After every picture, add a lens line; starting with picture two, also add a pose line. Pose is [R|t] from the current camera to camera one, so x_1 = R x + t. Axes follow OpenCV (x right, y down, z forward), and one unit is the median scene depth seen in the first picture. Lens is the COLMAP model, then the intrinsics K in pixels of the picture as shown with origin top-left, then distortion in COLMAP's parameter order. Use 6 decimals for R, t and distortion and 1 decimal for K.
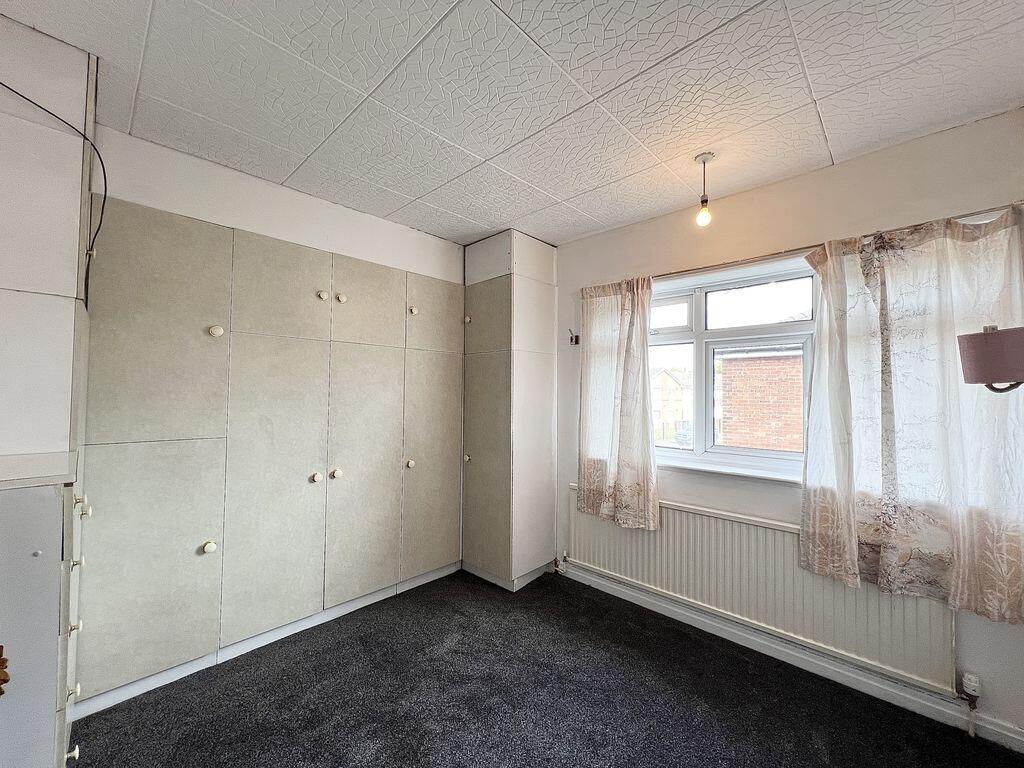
lens RADIAL K [[411.4, 0, 512.0], [0, 411.4, 384.0], [0, 0, 1]] dist [-0.000359, 0.000213]
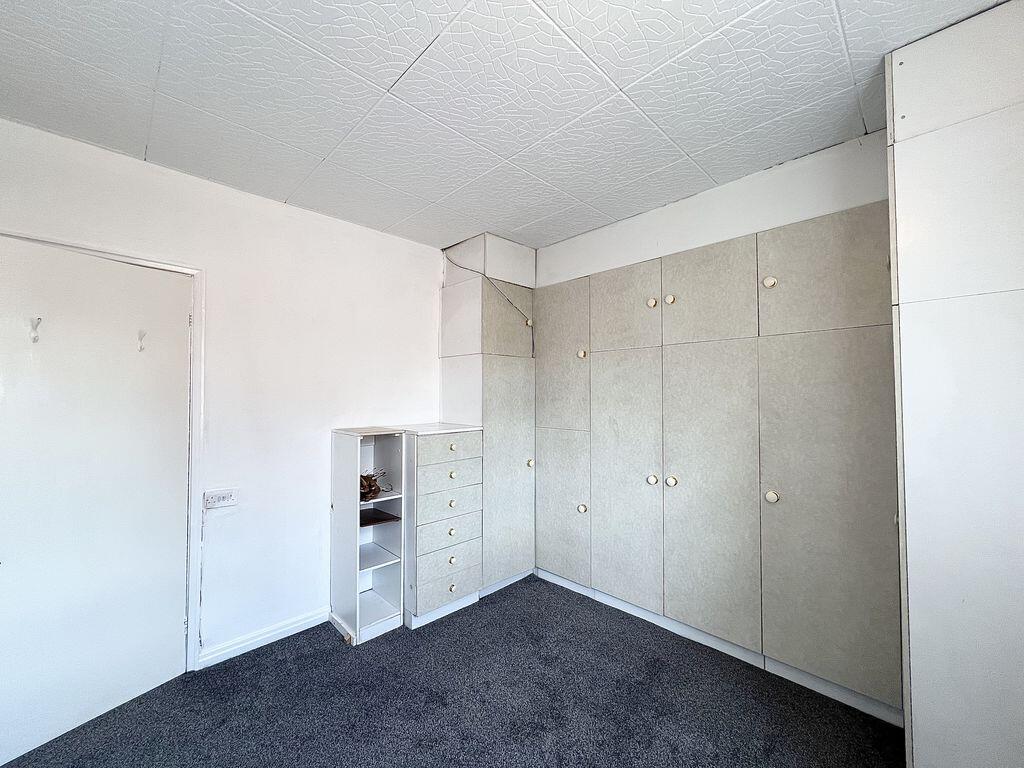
lens RADIAL K [[411.4, 0, 512.0], [0, 411.4, 384.0], [0, 0, 1]] dist [-0.000359, 0.000213]
pose [[-0.026743, -0.037358, -0.998944, 0.595456], [0.024705, 0.998972, -0.038021, 0.017770], [0.999337, -0.025696, -0.025793, 0.703290]]
